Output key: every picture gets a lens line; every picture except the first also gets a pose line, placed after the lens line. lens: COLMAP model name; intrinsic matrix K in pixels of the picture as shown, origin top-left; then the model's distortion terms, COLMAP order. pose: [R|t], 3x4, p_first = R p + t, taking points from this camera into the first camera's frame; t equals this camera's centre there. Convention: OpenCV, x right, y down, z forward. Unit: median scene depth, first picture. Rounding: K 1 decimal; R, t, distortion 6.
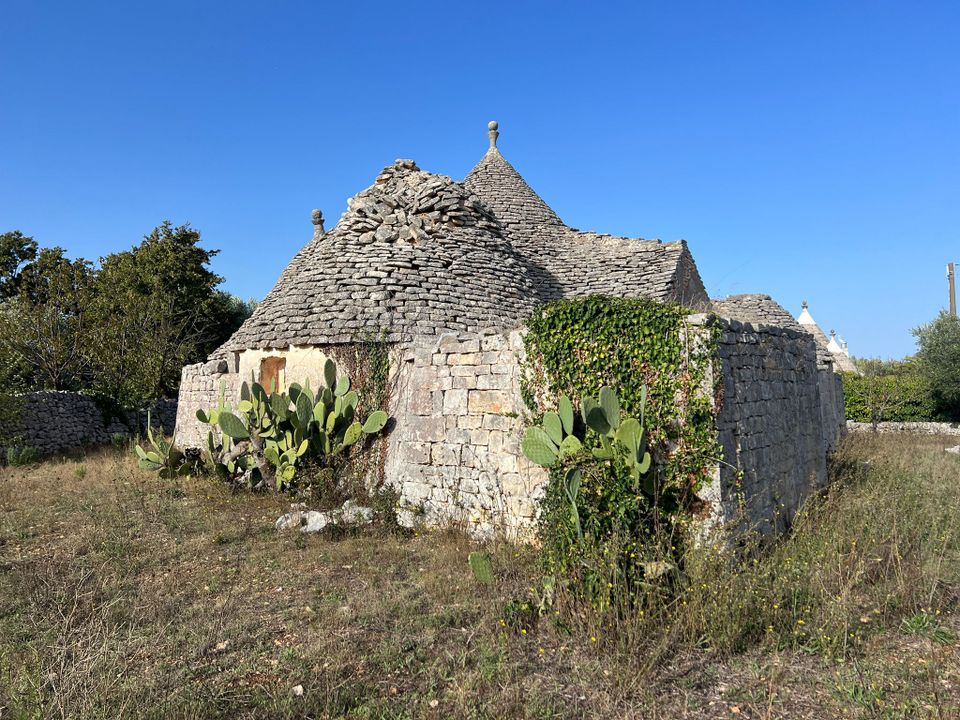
lens RADIAL K [[767.2, 0, 484.8], [0, 767.2, 347.6], [0, 0, 1]] dist [0.036515, -0.040958]
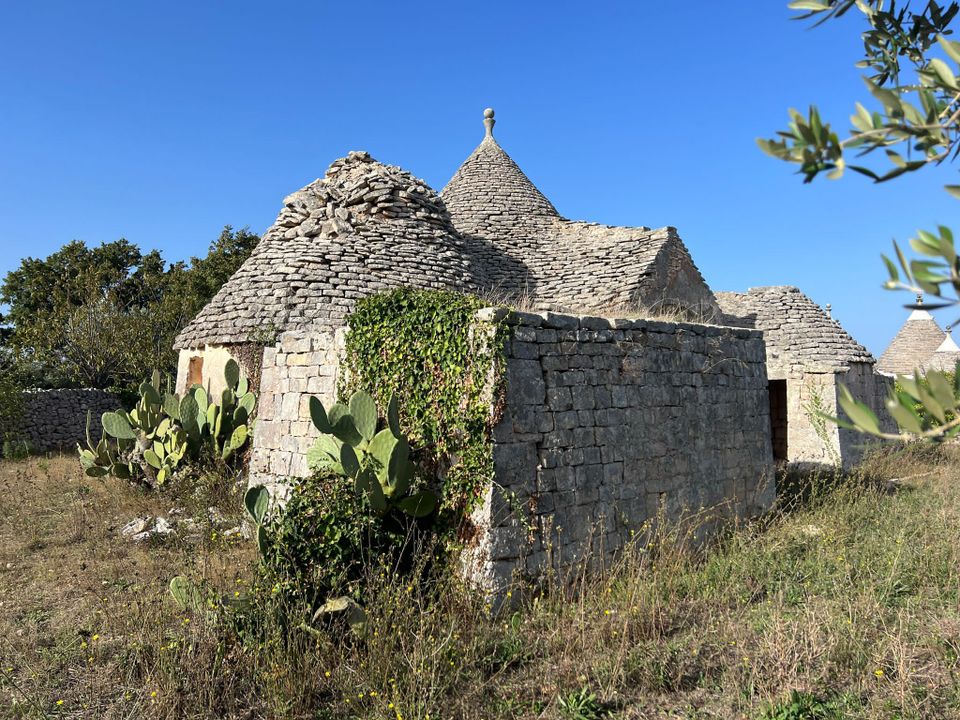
lens RADIAL K [[767.2, 0, 484.8], [0, 767.2, 347.6], [0, 0, 1]] dist [0.036515, -0.040958]
pose [[0.984877, -0.001066, -0.173251, 0.253856], [0.001314, 0.999998, 0.001320, -0.000013], [0.173249, -0.001528, 0.984877, 0.092845]]
